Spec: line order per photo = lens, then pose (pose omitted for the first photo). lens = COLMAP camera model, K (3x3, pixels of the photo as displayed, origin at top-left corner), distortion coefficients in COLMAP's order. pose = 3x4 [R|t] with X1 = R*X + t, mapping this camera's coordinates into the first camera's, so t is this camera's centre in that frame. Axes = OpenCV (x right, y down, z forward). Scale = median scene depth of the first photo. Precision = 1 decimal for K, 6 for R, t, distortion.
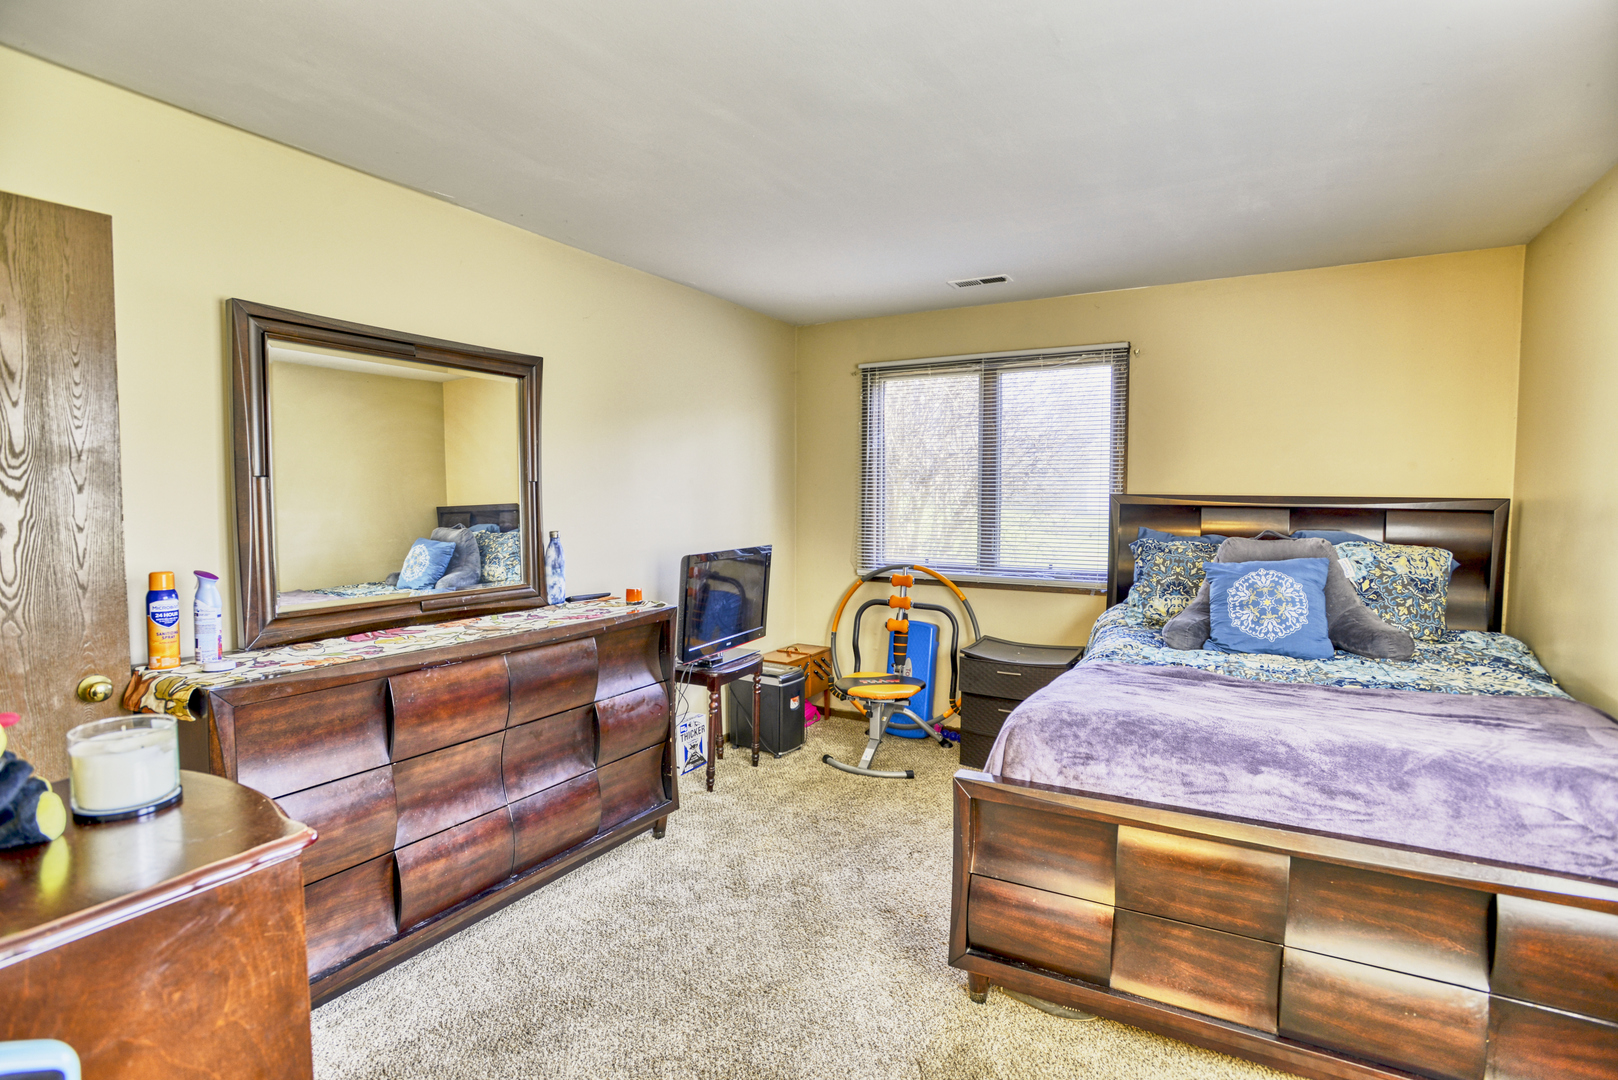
lens RADIAL K [[772.3, 0, 809.0], [0, 772.3, 540.0], [0, 0, 1]] dist [-0.056395, 0.014759]
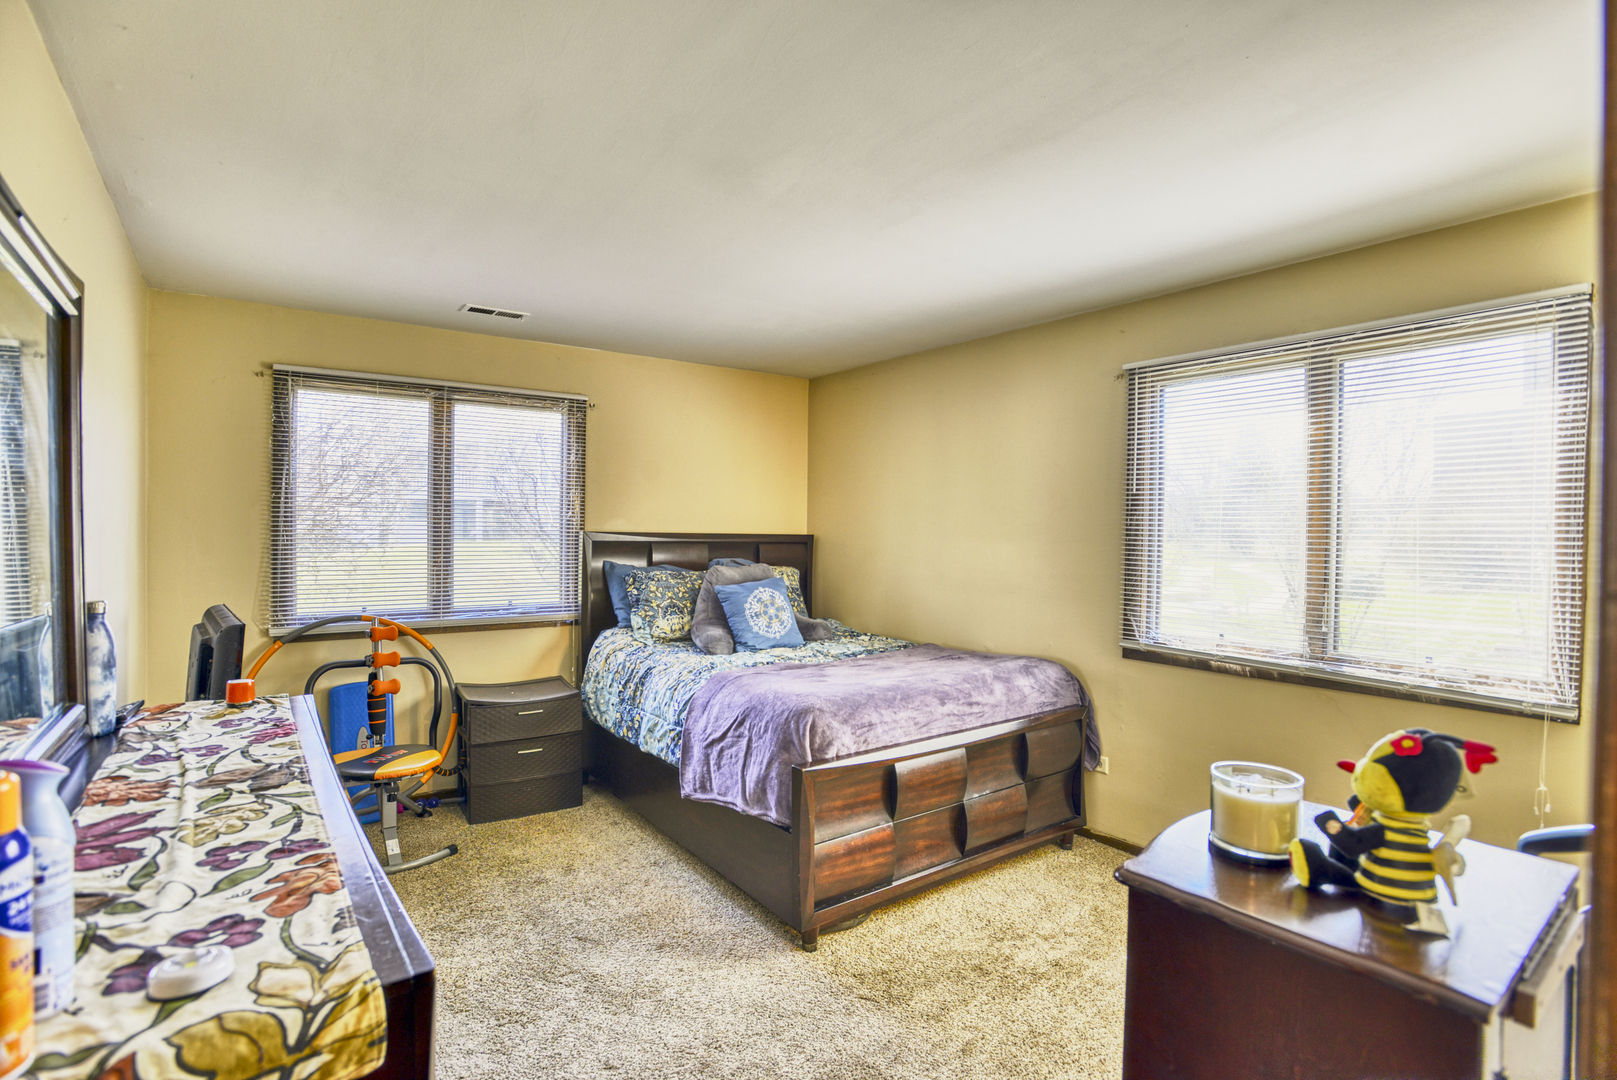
lens RADIAL K [[771.8, 0, 808.5], [0, 771.8, 540.0], [0, 0, 1]] dist [-0.056395, 0.014759]
pose [[0.420591, -0.008434, 0.907211, -0.484737], [0.046235, 0.998857, -0.012149, -0.020600], [-0.906072, 0.047055, 0.420500, 0.249639]]
